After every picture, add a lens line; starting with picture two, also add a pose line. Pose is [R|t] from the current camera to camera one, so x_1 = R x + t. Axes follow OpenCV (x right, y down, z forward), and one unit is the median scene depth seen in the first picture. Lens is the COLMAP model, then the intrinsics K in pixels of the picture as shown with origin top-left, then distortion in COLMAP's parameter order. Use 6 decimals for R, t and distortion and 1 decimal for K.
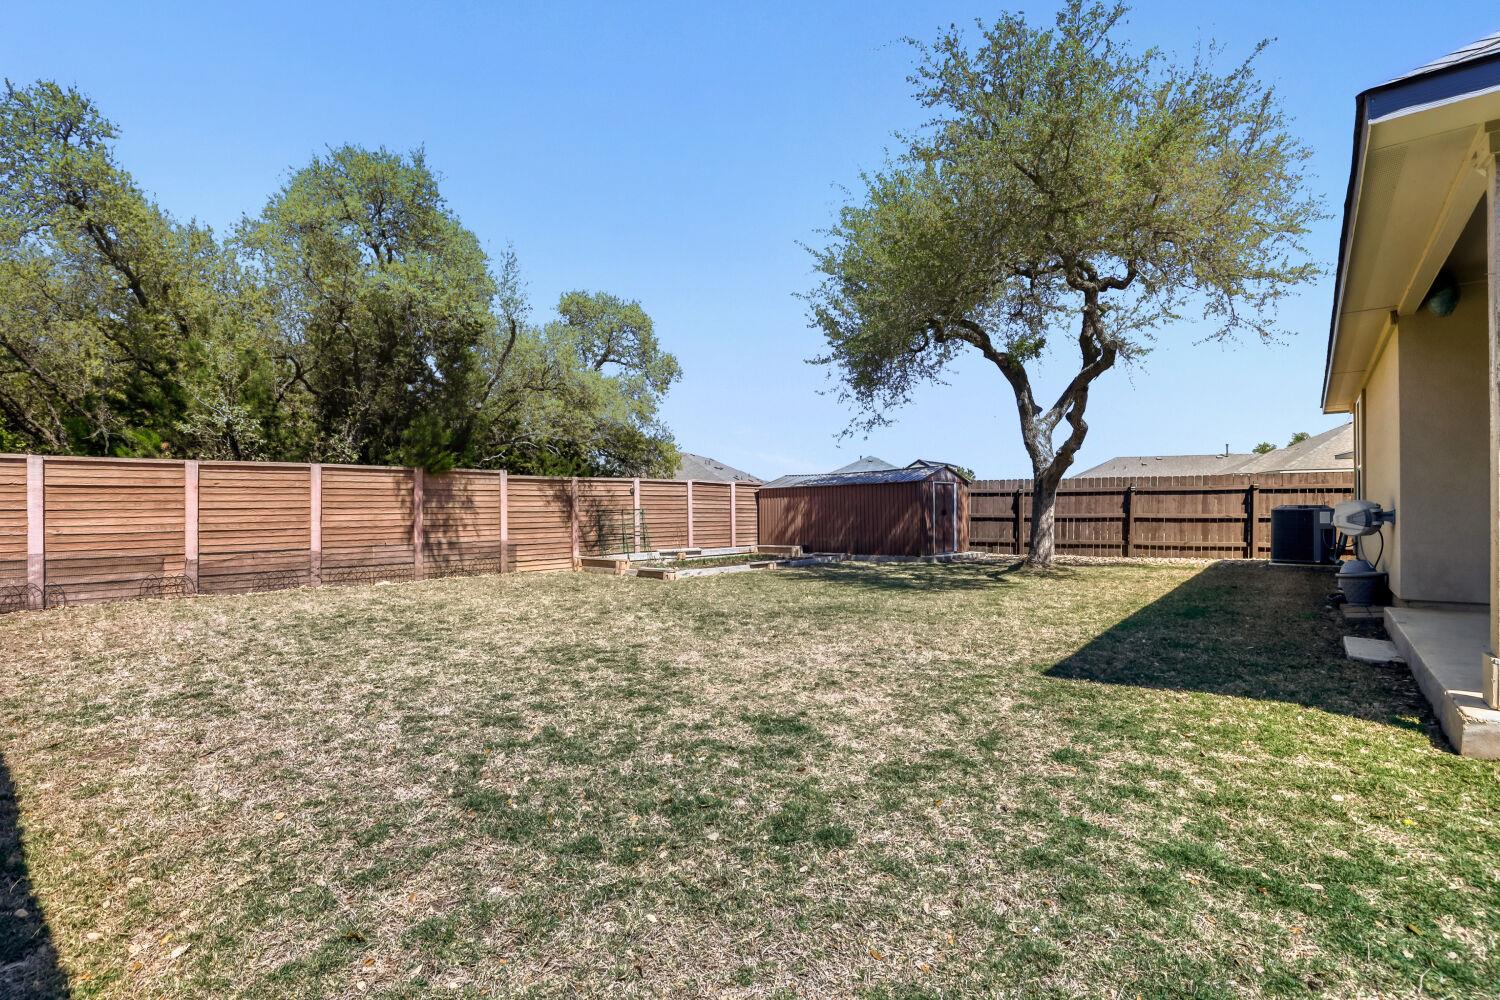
lens RADIAL K [[697.9, 0, 761.6], [0, 697.9, 498.7], [0, 0, 1]] dist [-0.036409, 0.007064]
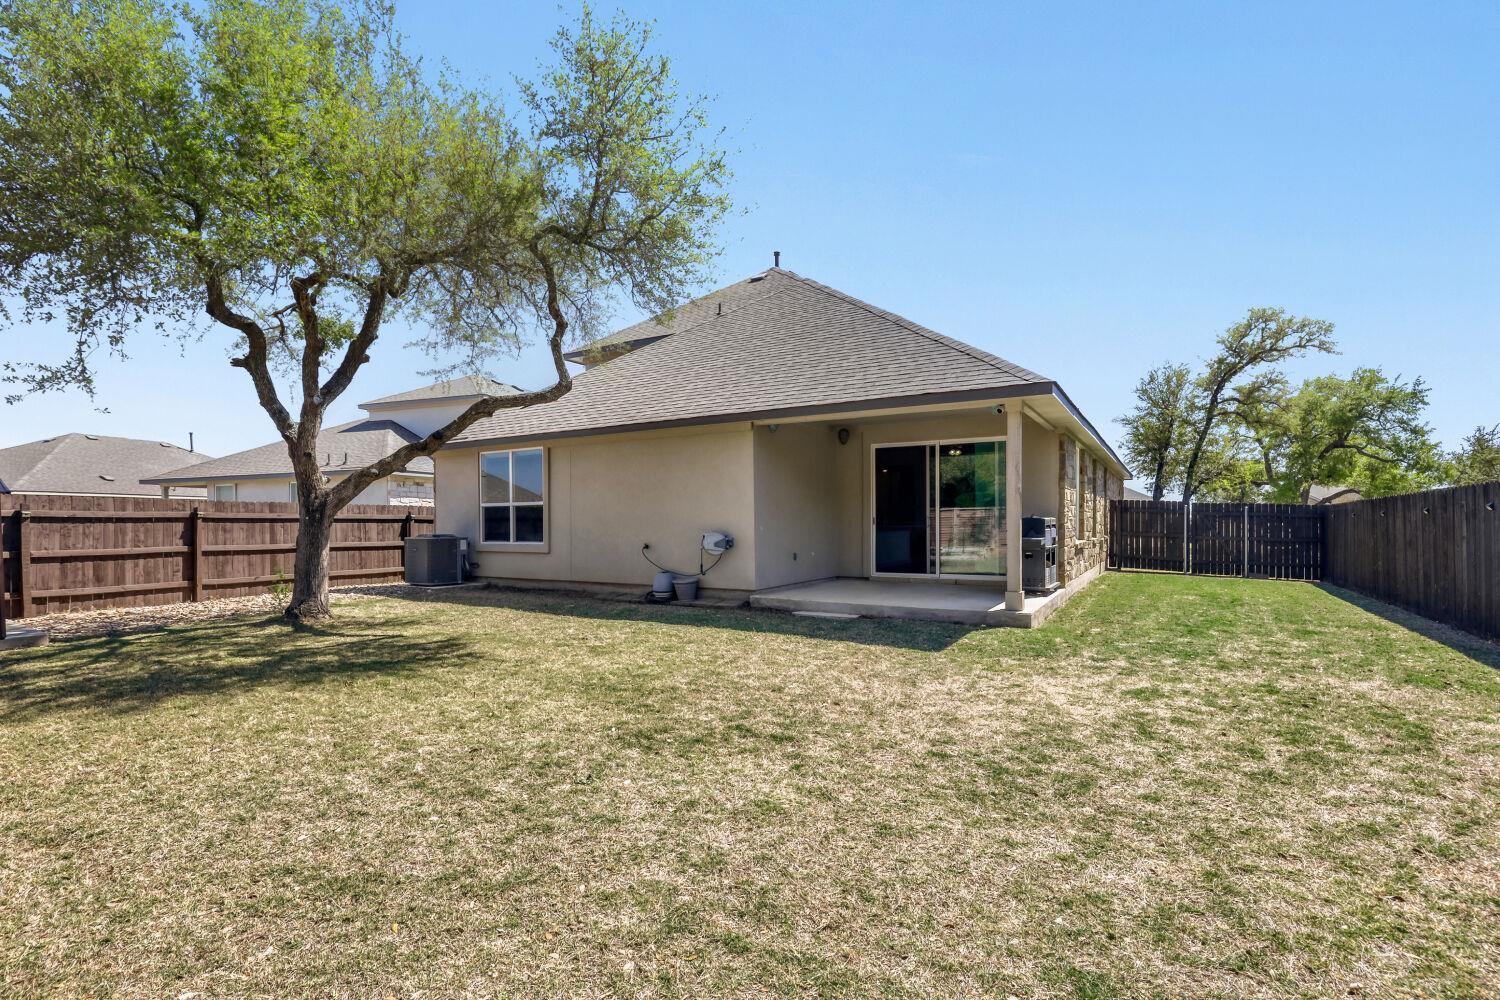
lens RADIAL K [[697.9, 0, 745.4], [0, 697.9, 511.0], [0, 0, 1]] dist [-0.036409, 0.007064]
pose [[-0.114088, 0.021814, 0.993231, -0.311567], [-0.005861, 0.999727, -0.022630, -0.004606], [-0.993453, -0.008403, -0.113929, 0.472067]]
